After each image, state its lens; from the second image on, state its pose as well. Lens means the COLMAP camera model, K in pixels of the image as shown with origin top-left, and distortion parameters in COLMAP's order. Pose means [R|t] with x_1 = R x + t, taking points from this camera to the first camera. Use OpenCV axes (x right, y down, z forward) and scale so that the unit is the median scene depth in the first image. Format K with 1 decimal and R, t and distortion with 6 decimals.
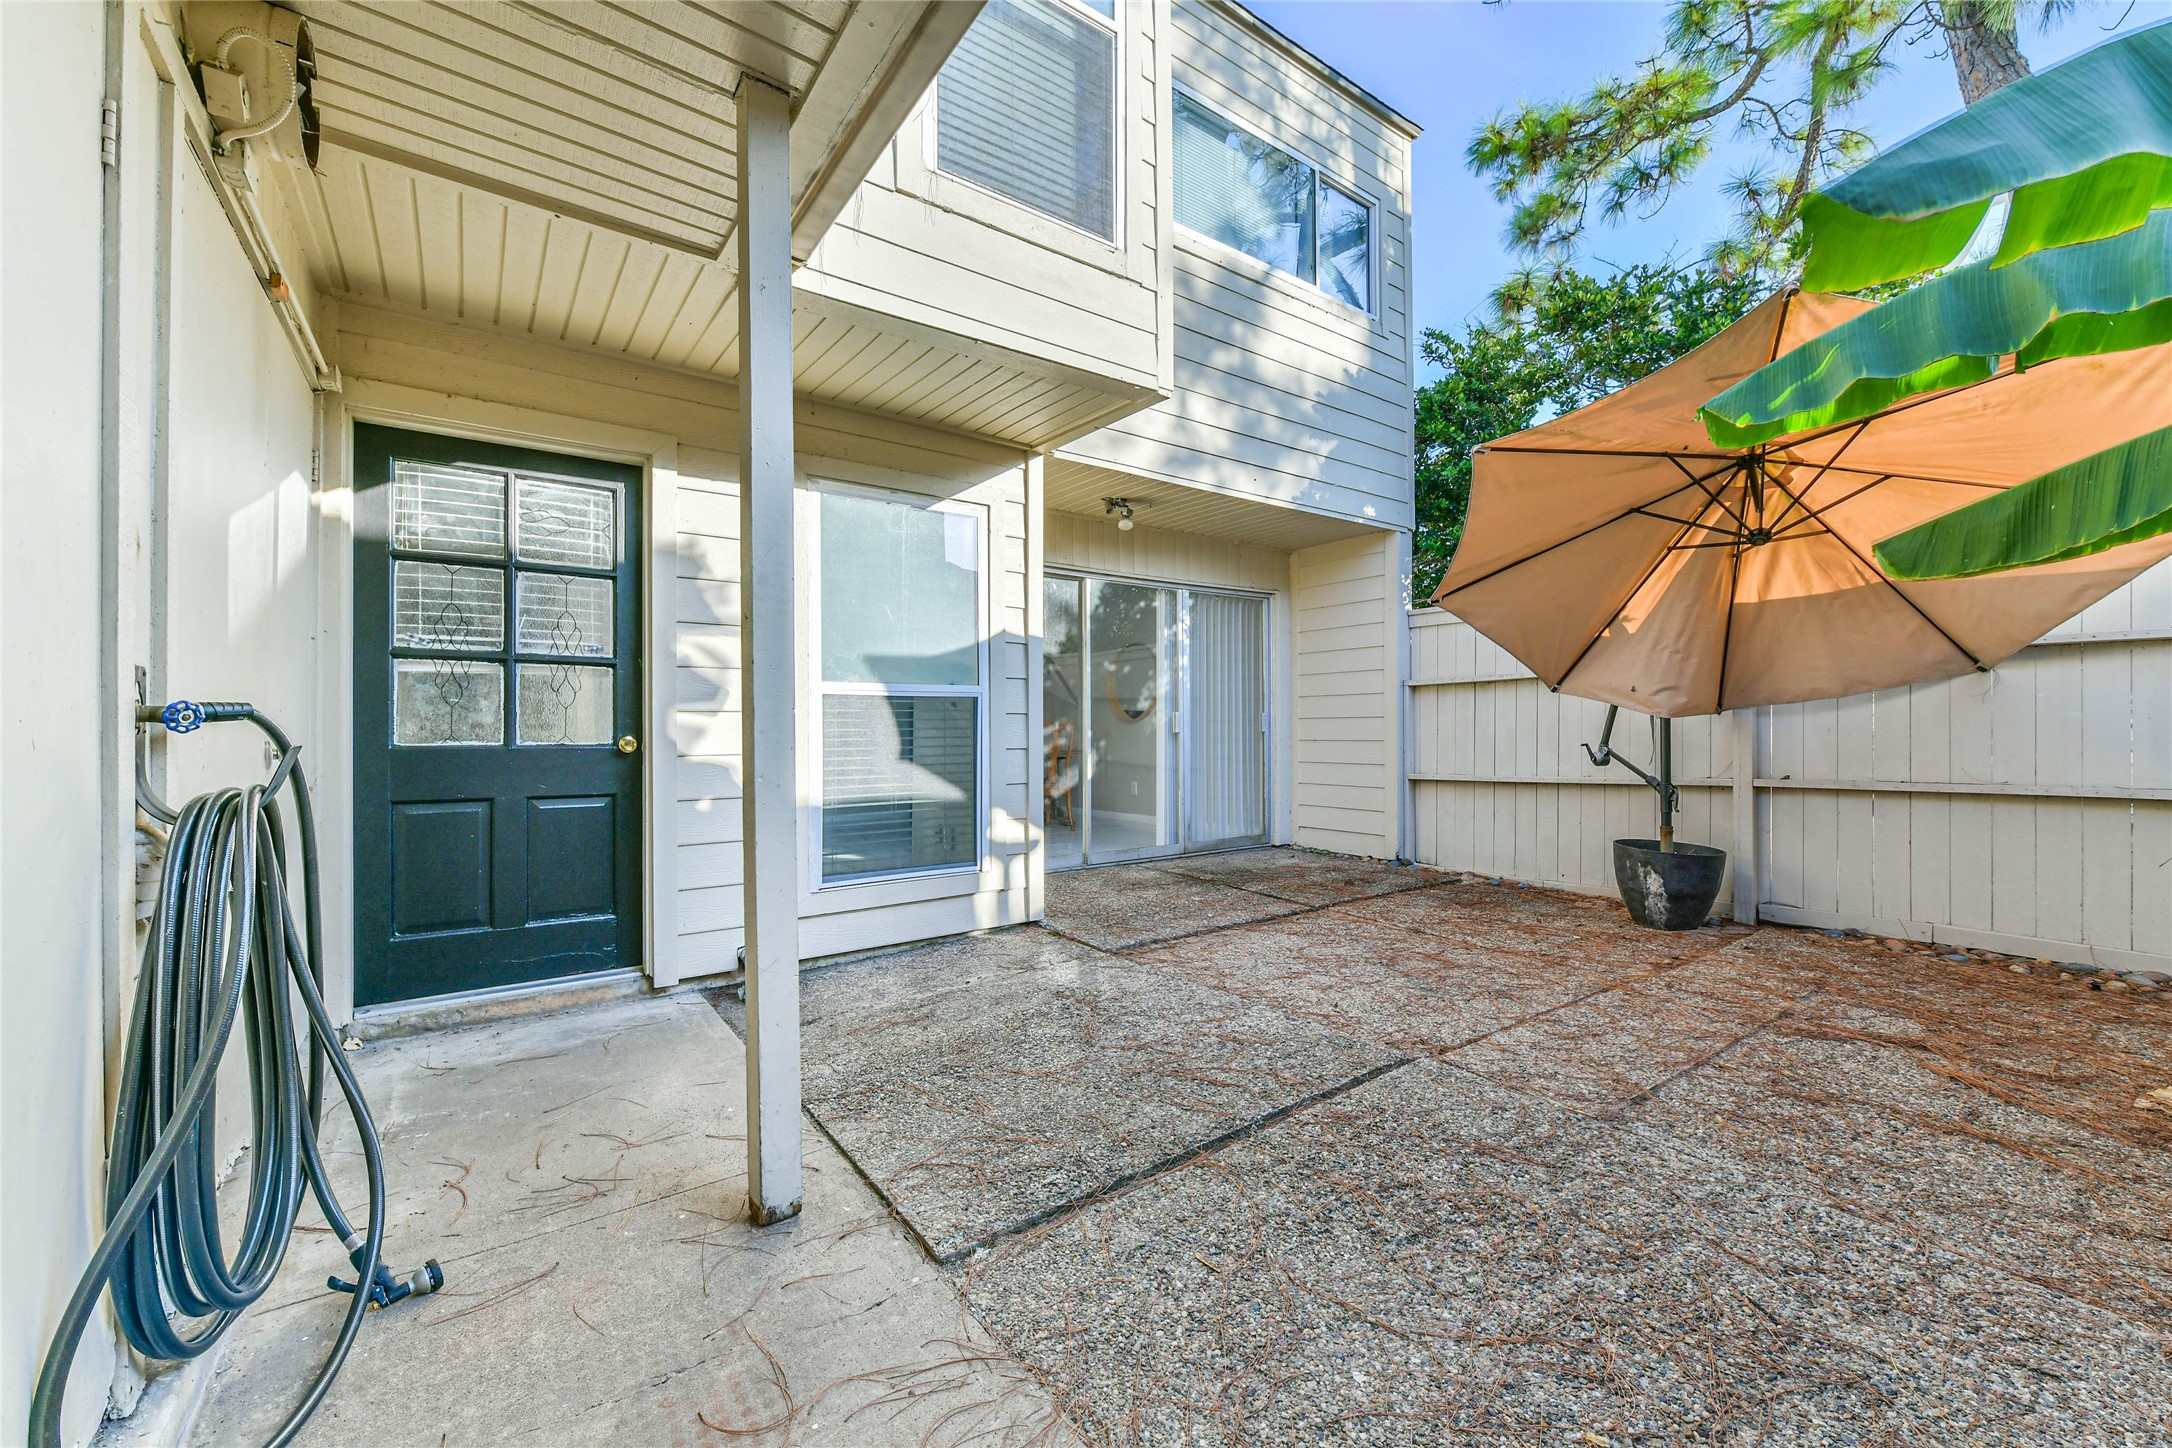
lens RADIAL K [[851.4, 0, 1084.9], [0, 851.4, 719.3], [0, 0, 1]] dist [0.030790, -0.001084]
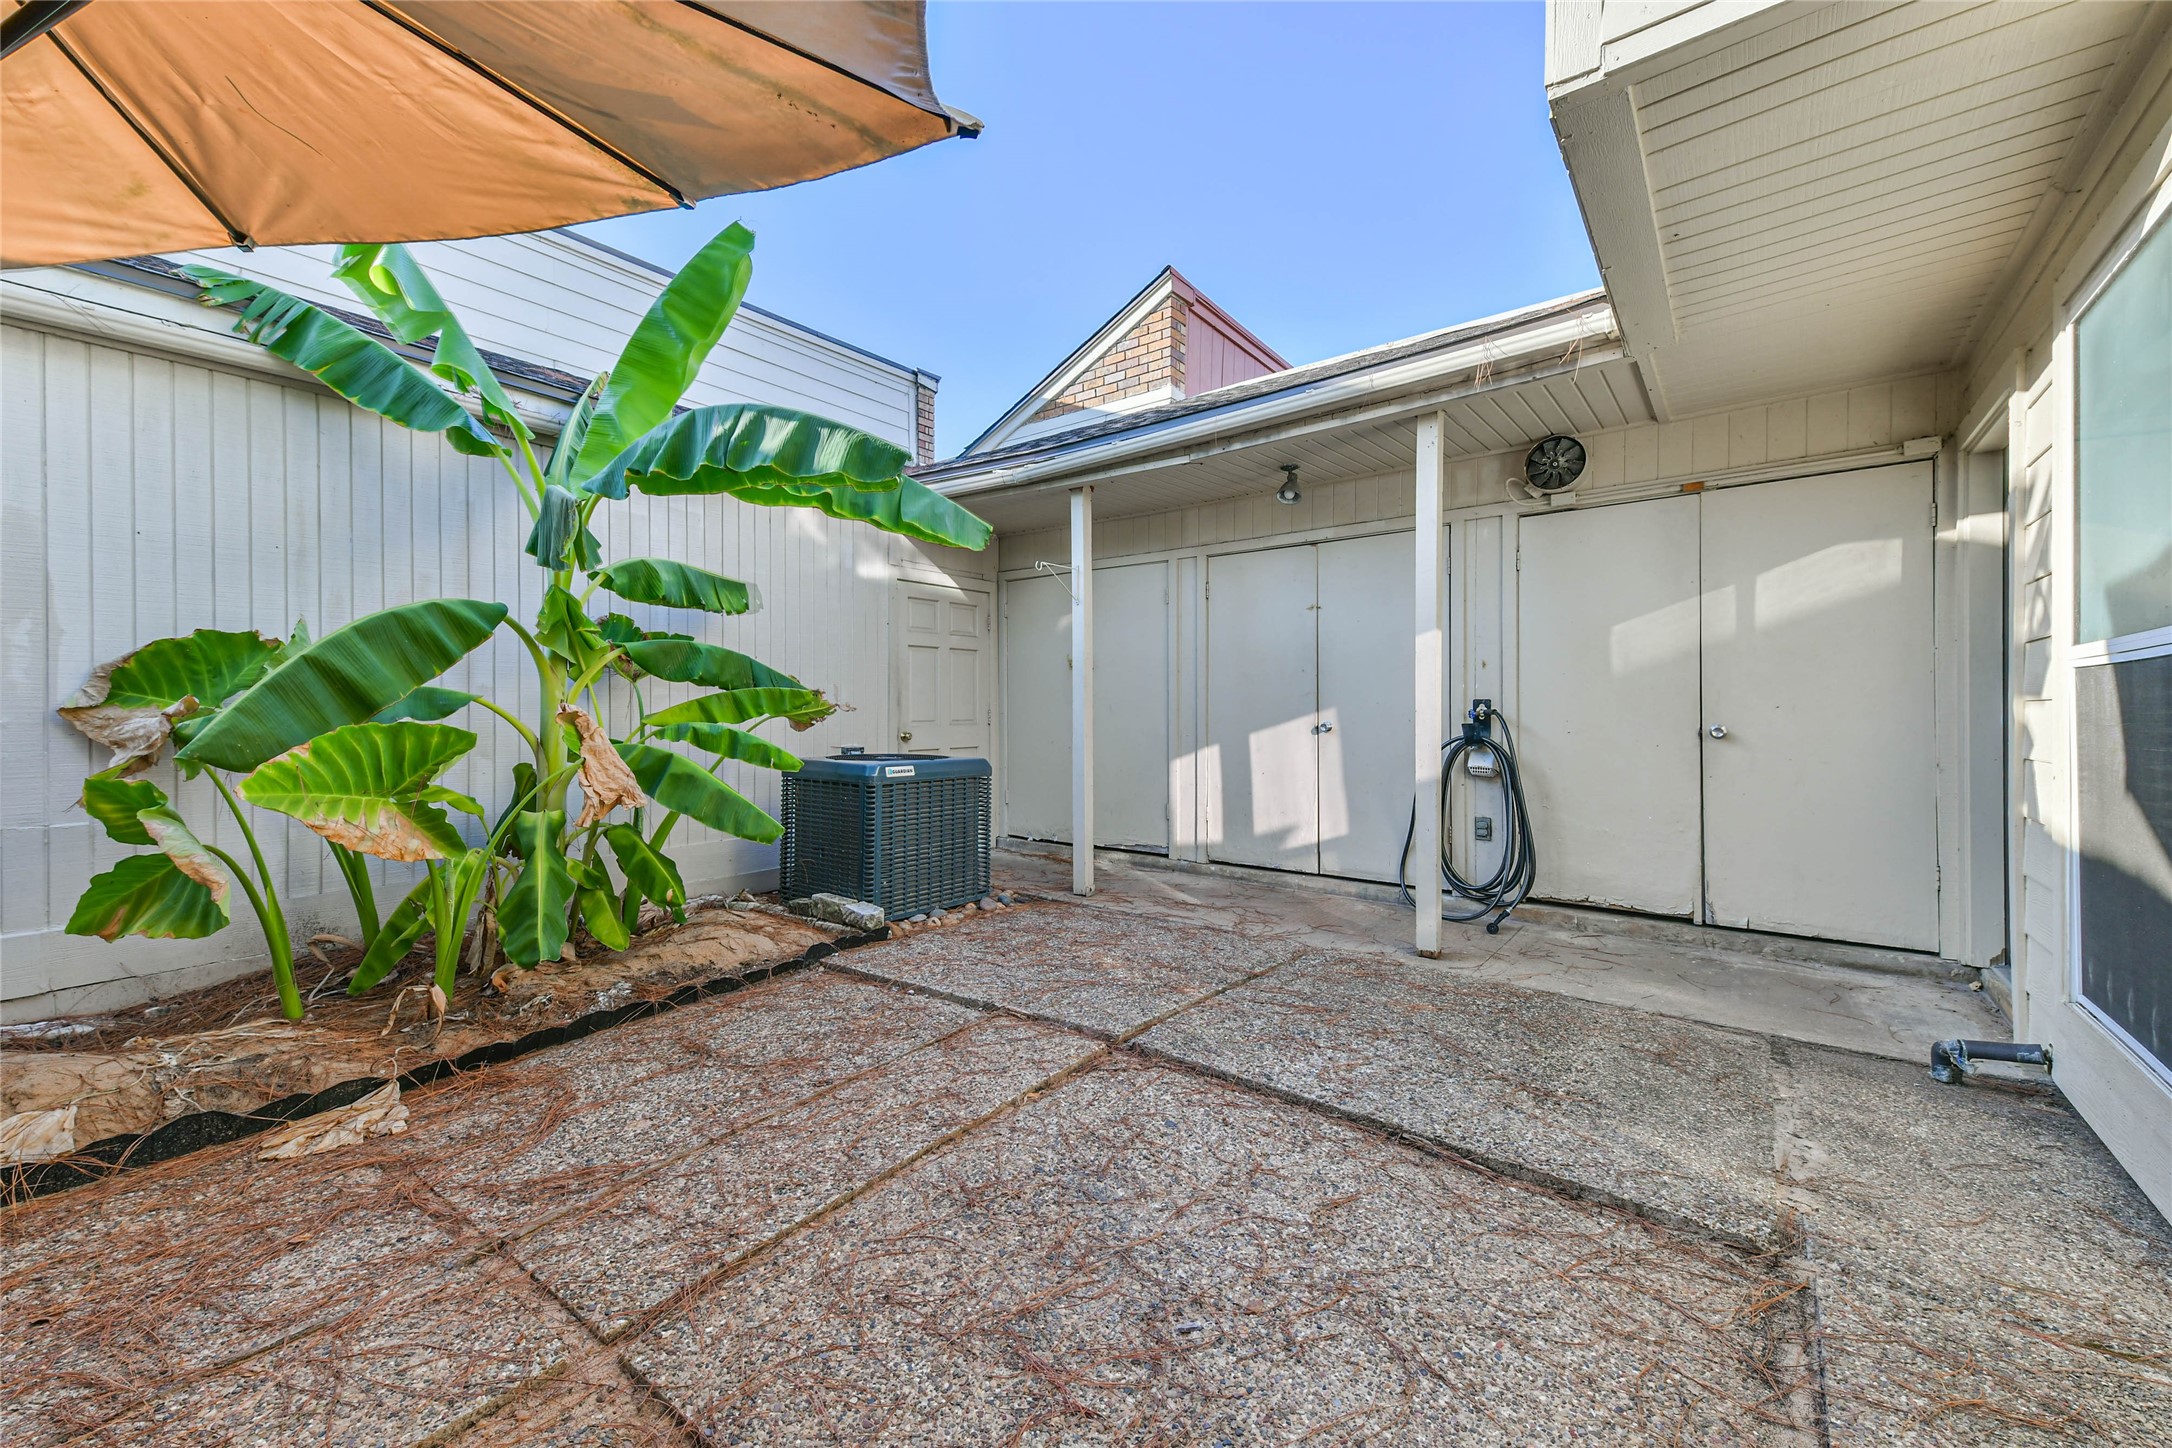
lens RADIAL K [[851.4, 0, 1083.6], [0, 851.4, 719.9], [0, 0, 1]] dist [0.030790, -0.001084]
pose [[-0.960099, 0.002507, -0.279648, 0.593232], [0.002308, 0.999997, 0.001041, 0.005240], [0.279650, 0.000354, -0.960102, 1.624482]]
